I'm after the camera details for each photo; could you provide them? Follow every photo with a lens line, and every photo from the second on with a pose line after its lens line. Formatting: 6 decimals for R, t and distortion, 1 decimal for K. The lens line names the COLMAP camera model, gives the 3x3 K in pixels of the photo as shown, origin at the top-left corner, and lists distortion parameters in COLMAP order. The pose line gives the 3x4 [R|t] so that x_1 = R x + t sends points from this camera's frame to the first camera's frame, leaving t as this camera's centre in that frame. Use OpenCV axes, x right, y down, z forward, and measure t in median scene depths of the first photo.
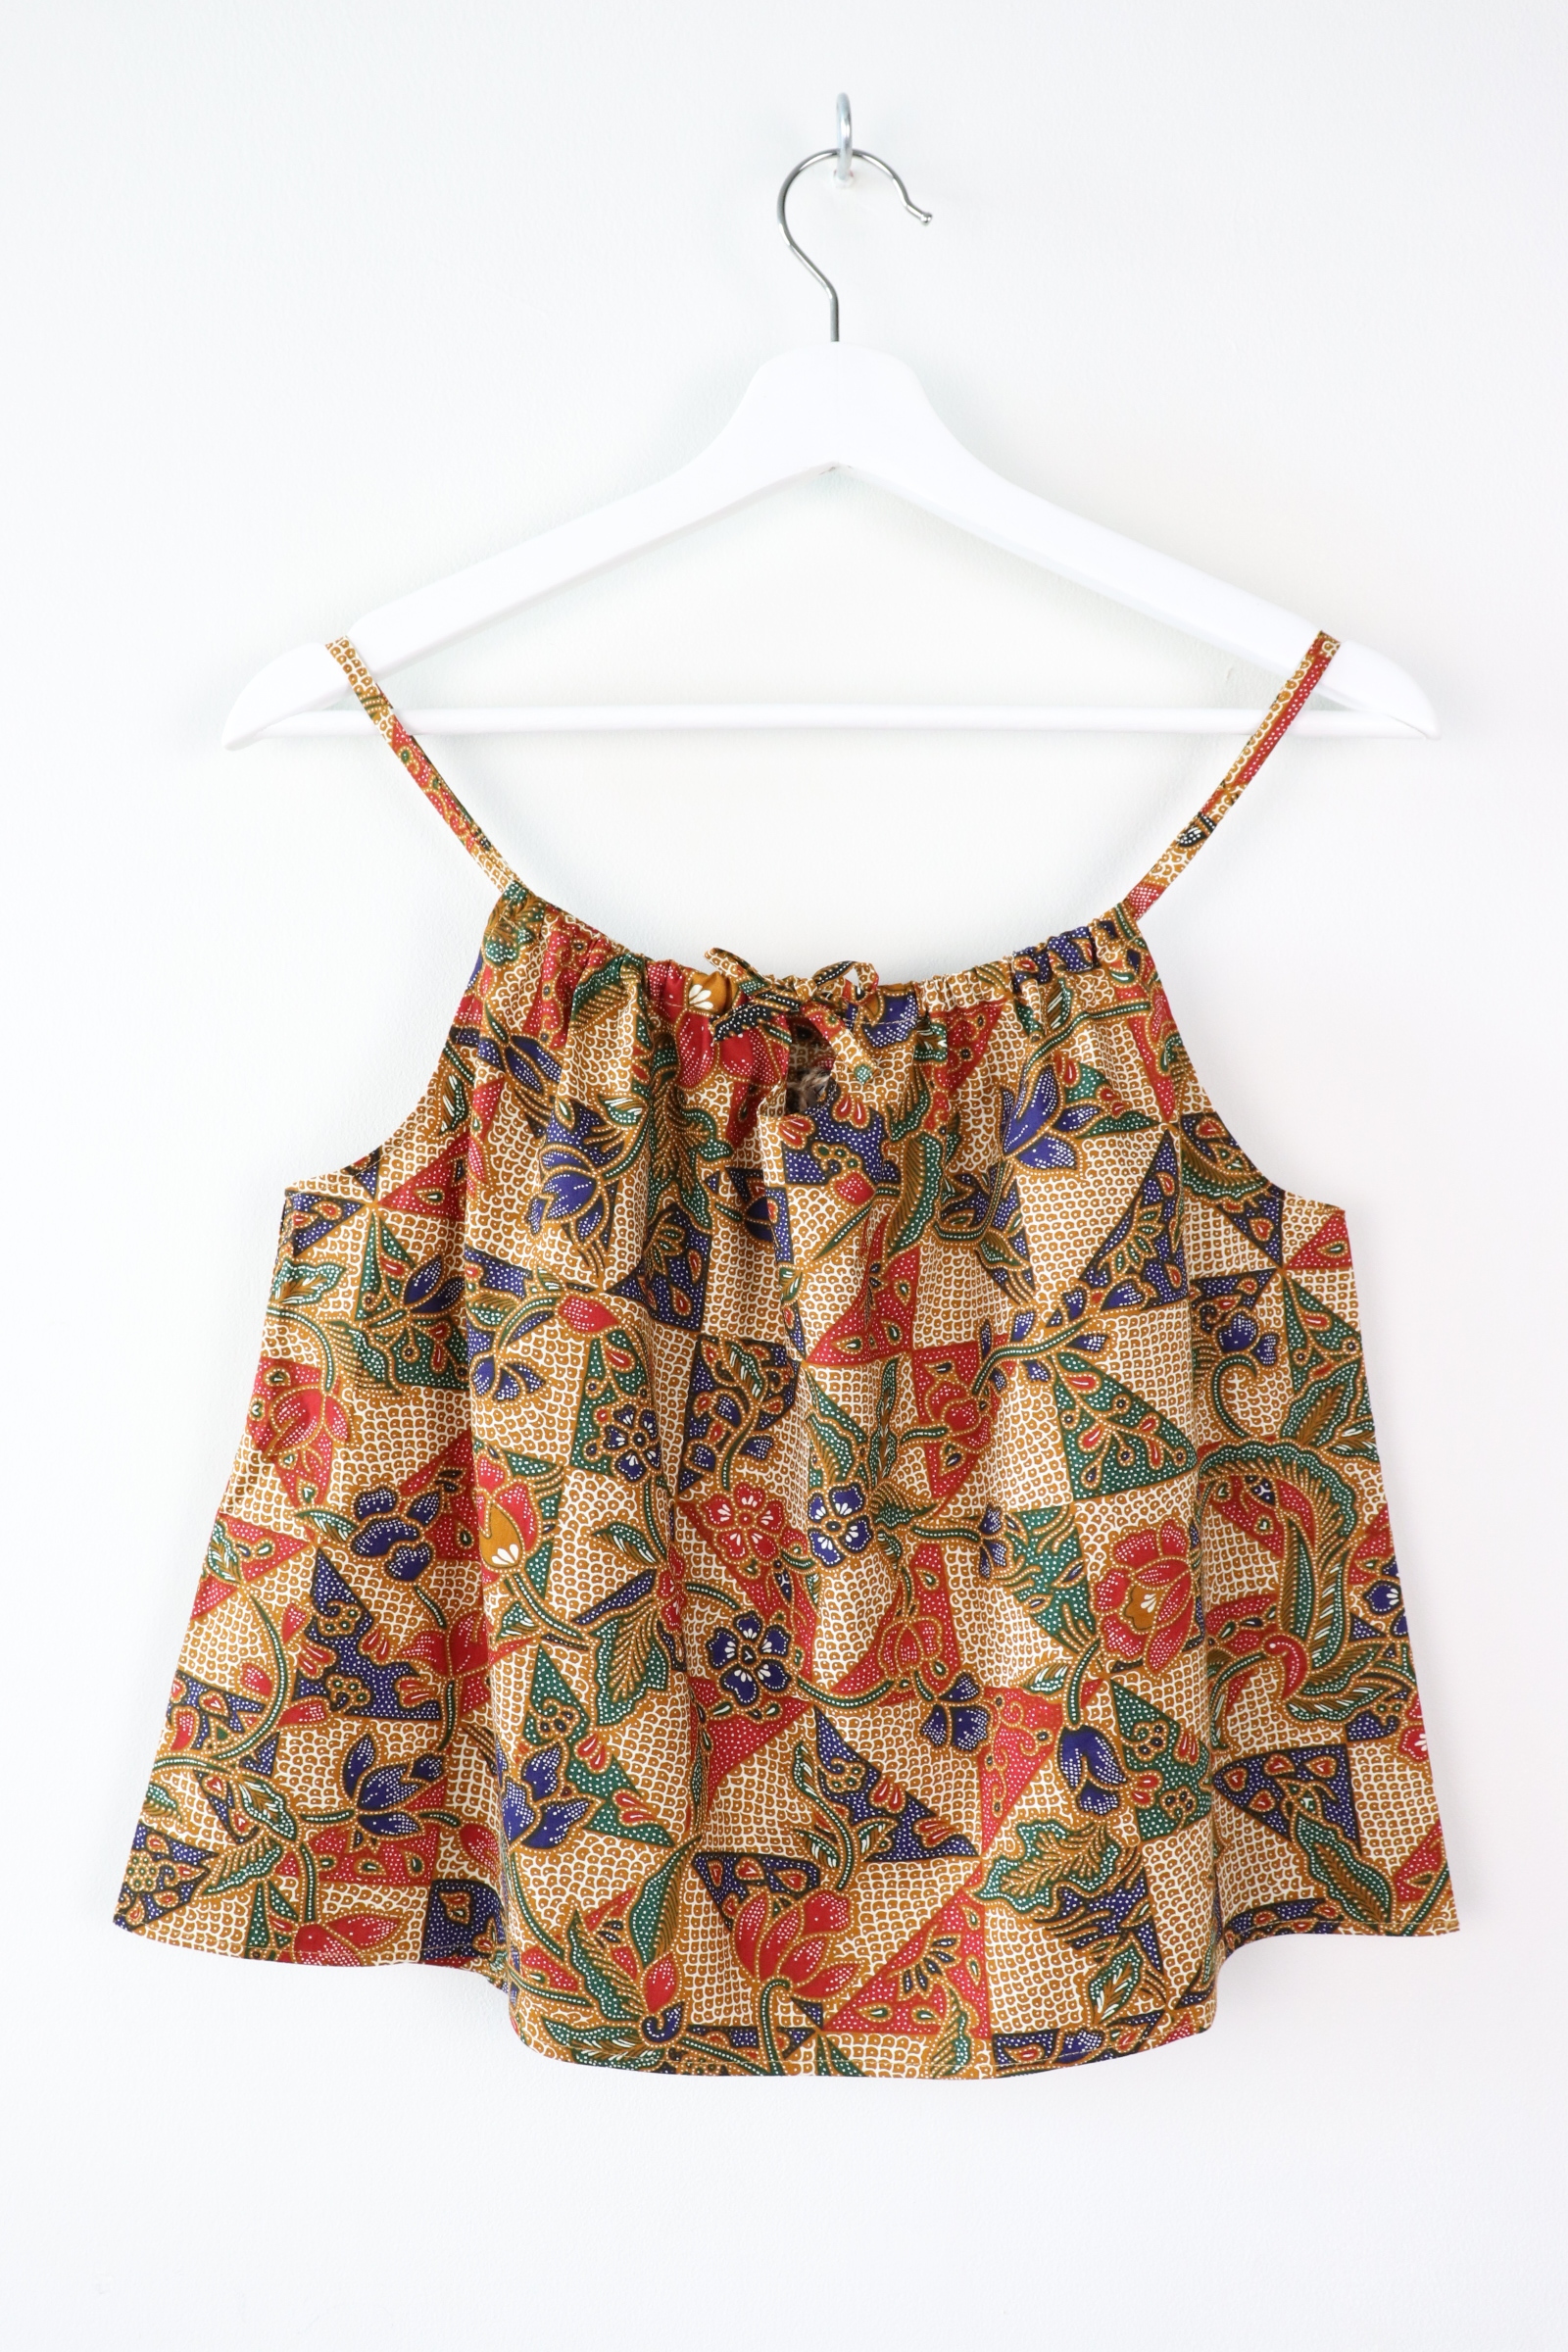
lens RADIAL K [[2104.7, 0, 746.0], [0, 2104.7, 1177.3], [0, 0, 1]] dist [-0.175487, 0.189320]
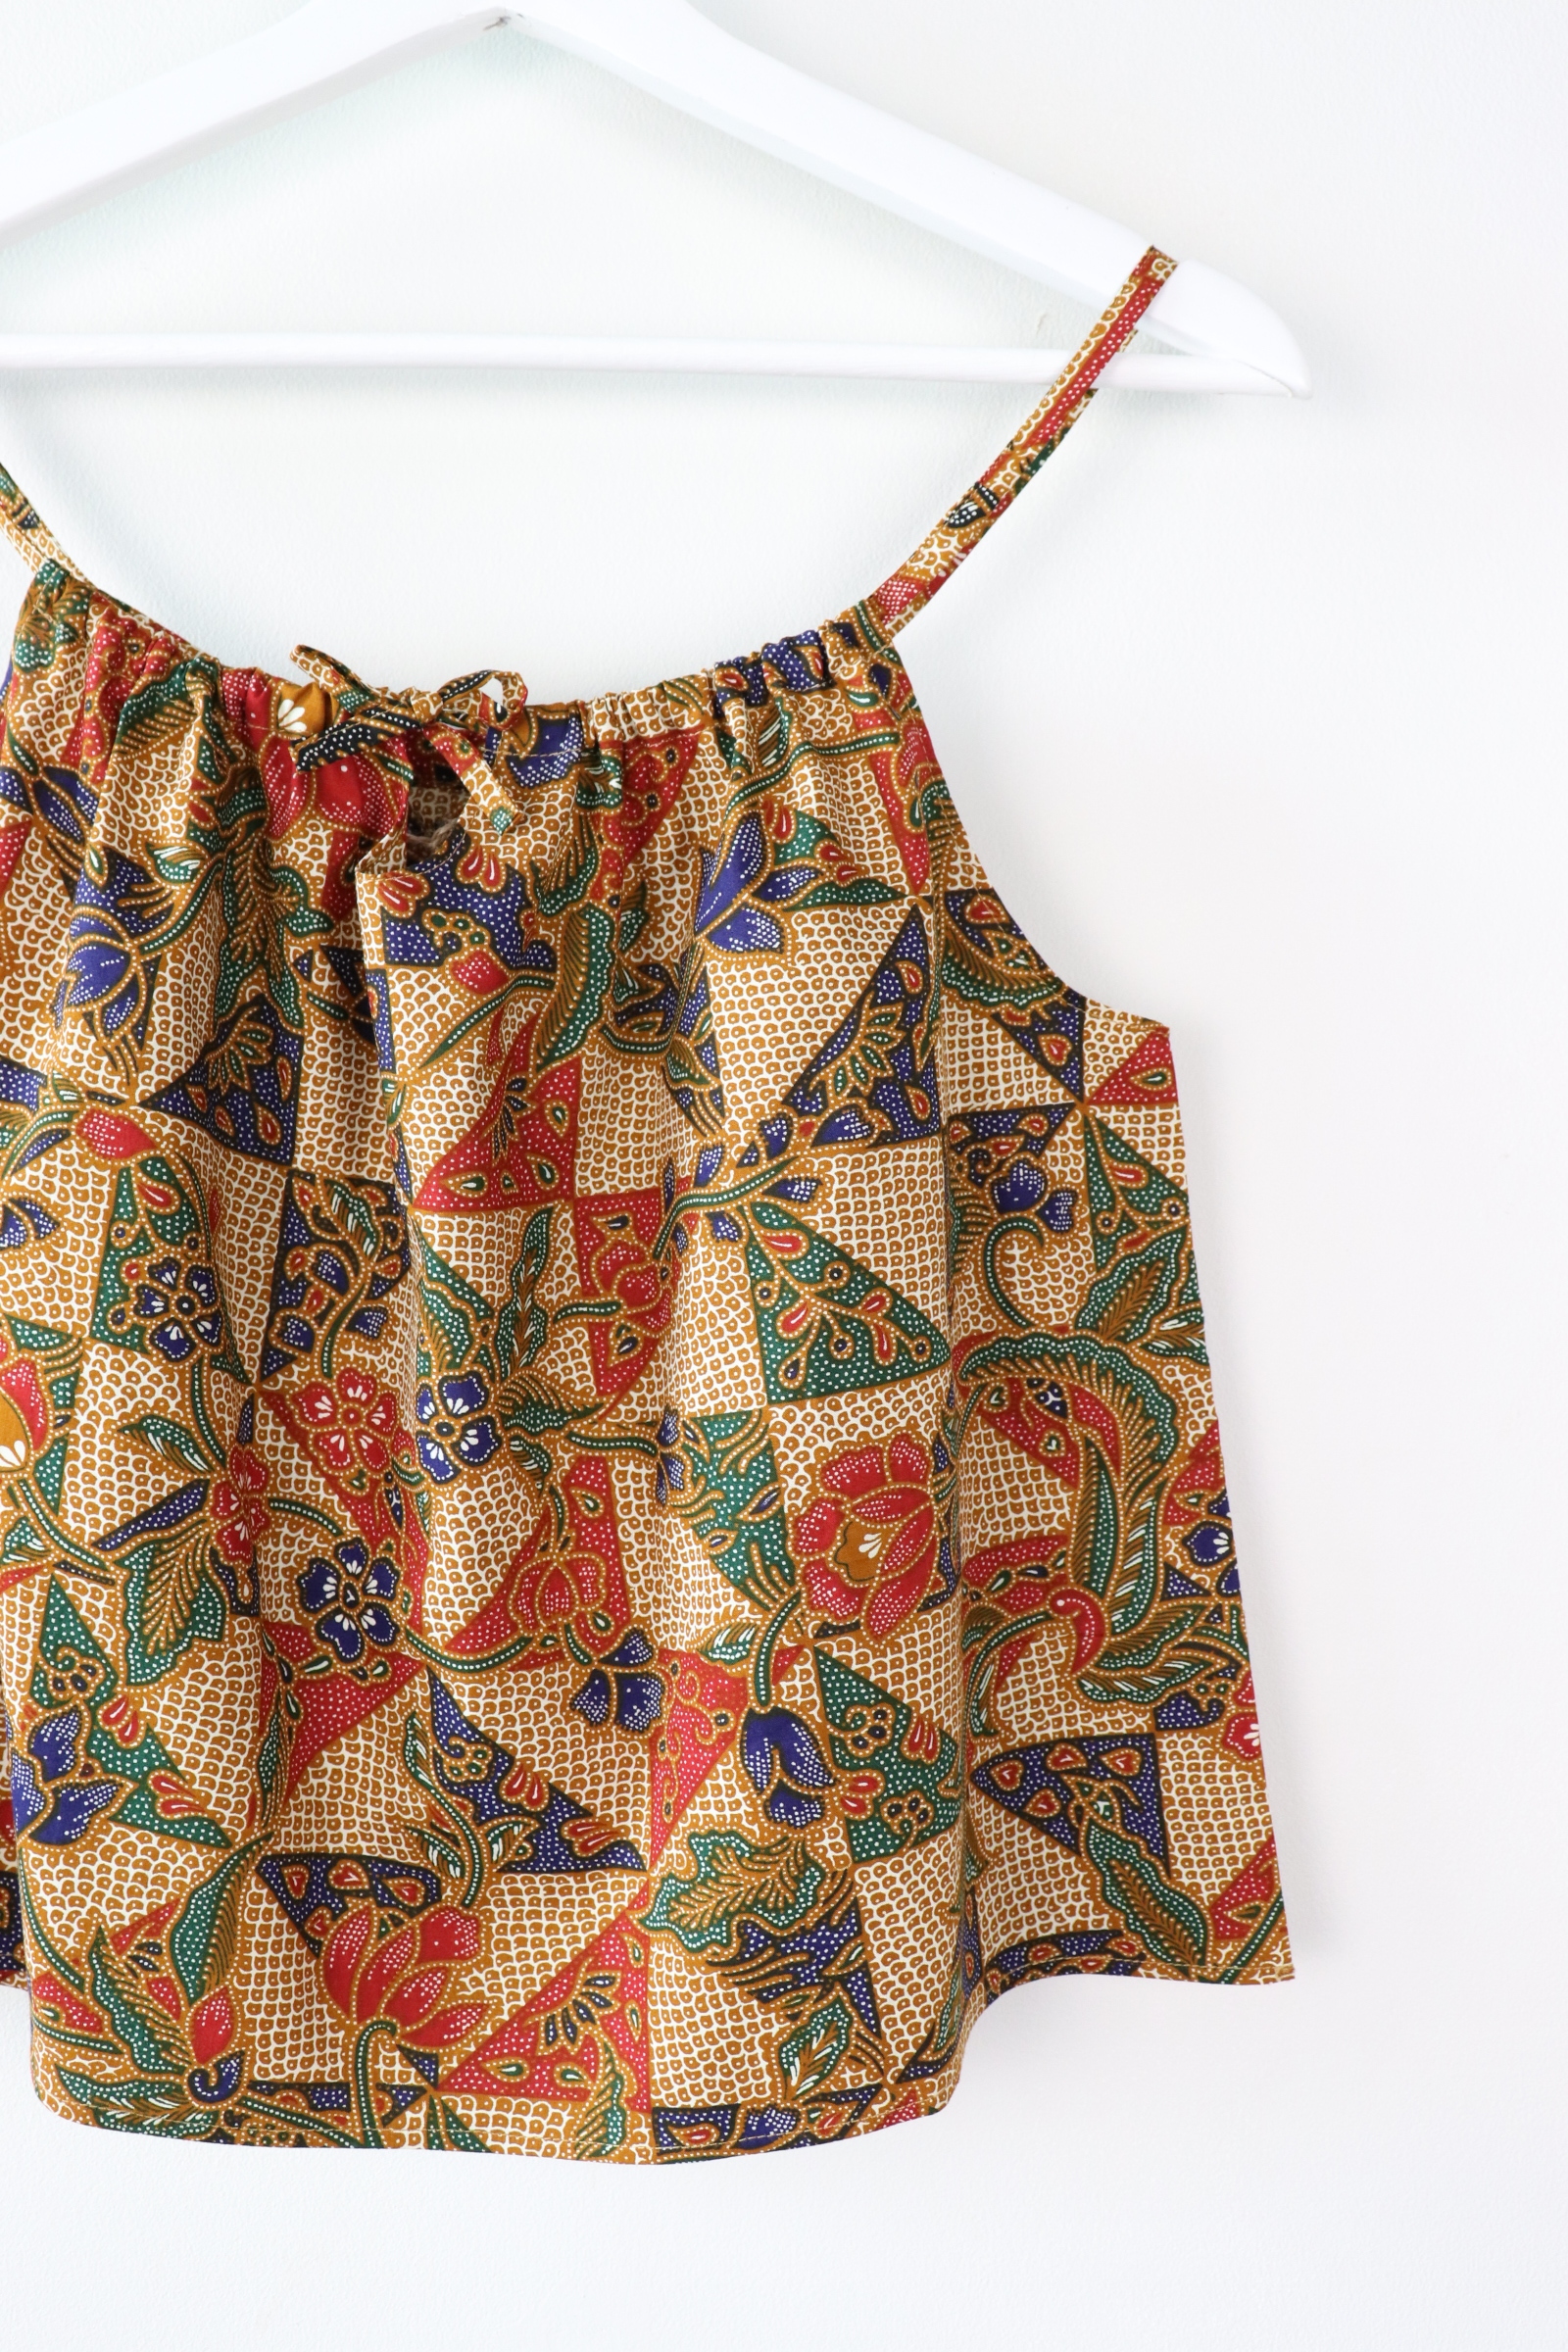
lens RADIAL K [[2104.7, 0, 746.0], [0, 2104.7, 1177.3], [0, 0, 1]] dist [-0.175487, 0.189320]
pose [[0.999755, 0.022079, 0.001801, 0.142049], [-0.022139, 0.998704, 0.045821, 0.040362], [-0.000787, -0.045849, 0.998948, 0.257743]]
